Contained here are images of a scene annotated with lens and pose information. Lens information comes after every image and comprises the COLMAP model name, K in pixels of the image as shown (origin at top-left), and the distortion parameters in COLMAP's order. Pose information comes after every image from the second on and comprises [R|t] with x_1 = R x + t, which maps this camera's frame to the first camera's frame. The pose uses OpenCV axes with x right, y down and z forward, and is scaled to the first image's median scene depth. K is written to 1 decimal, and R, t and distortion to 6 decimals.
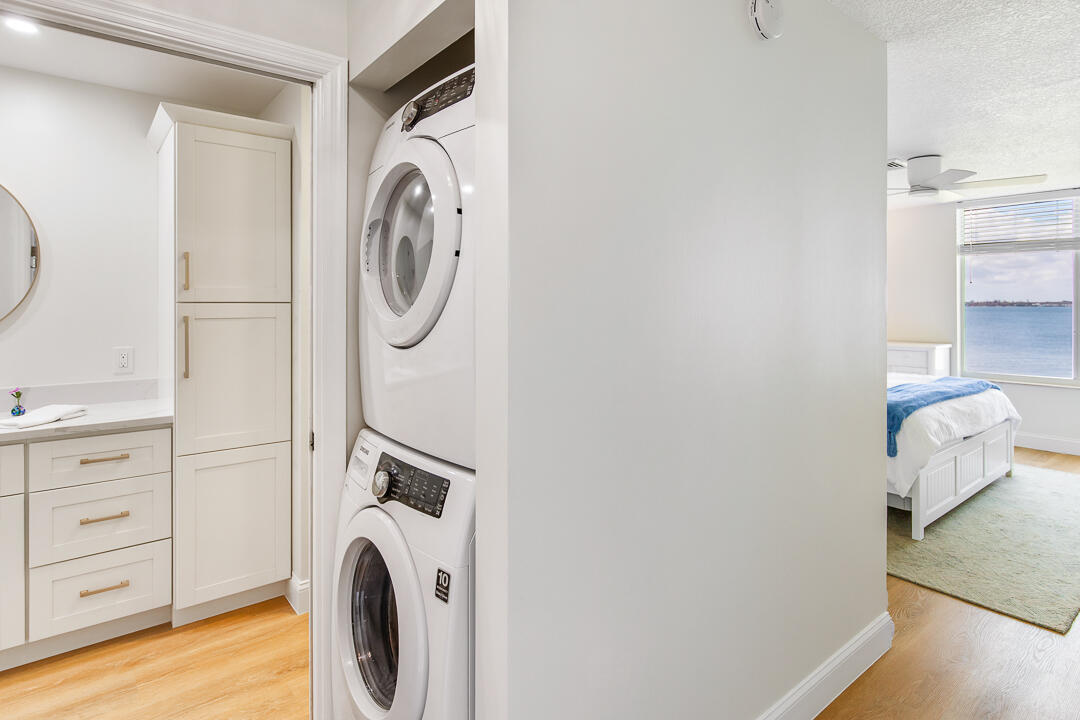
lens RADIAL K [[579.7, 0, 538.1], [0, 579.7, 293.0], [0, 0, 1]] dist [0.000458, -0.000057]
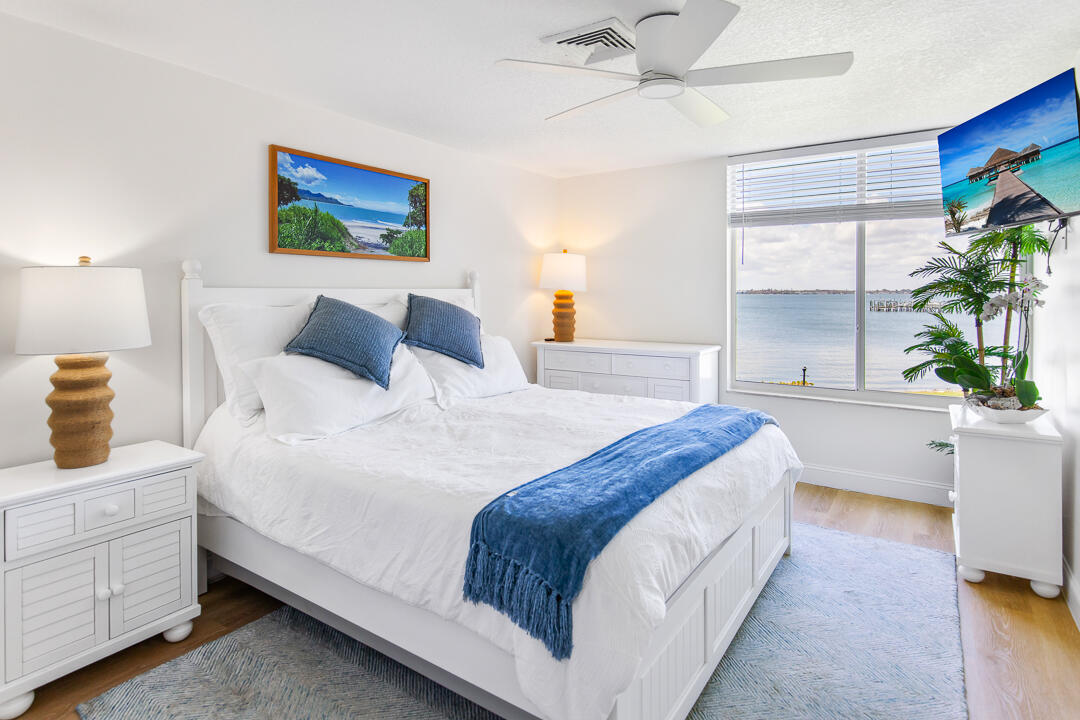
lens RADIAL K [[579.7, 0, 538.1], [0, 579.7, 293.0], [0, 0, 1]] dist [0.000458, -0.000057]
pose [[0.958395, -0.006468, 0.285373, 0.347555], [0.001717, 0.999856, 0.016895, 0.008957], [-0.285441, -0.015702, 0.958268, 0.444250]]
